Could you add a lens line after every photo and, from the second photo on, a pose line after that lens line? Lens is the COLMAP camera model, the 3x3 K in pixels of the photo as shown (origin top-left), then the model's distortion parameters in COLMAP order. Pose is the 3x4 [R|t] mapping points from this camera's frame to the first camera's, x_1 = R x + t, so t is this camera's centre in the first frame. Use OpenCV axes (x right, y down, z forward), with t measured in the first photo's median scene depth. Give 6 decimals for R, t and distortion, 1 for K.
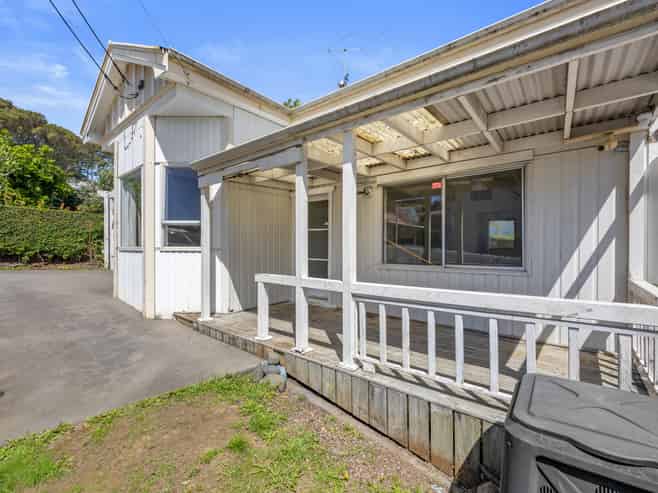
lens RADIAL K [[292.7, 0, 330.5], [0, 292.7, 241.4], [0, 0, 1]] dist [-0.002181, 0.000485]
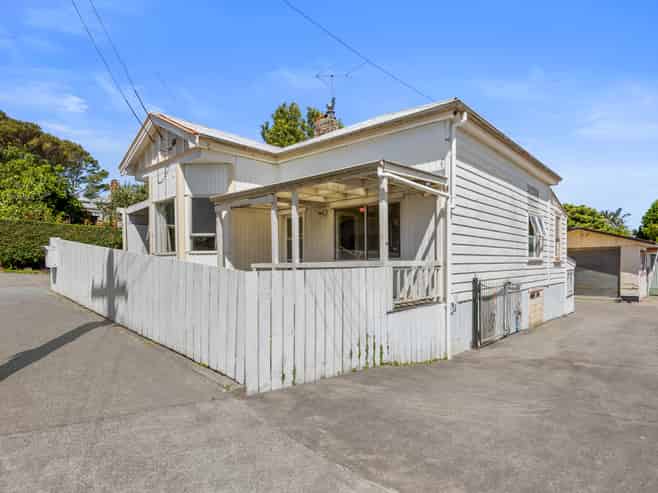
lens RADIAL K [[312.2, 0, 327.5], [0, 312.2, 249.2], [0, 0, 1]] dist [-0.005596, -0.001271]
pose [[0.999589, -0.014590, -0.024664, 0.165317], [0.014437, 0.999875, -0.006375, 0.026691], [0.024754, 0.006017, 0.999675, -0.568445]]
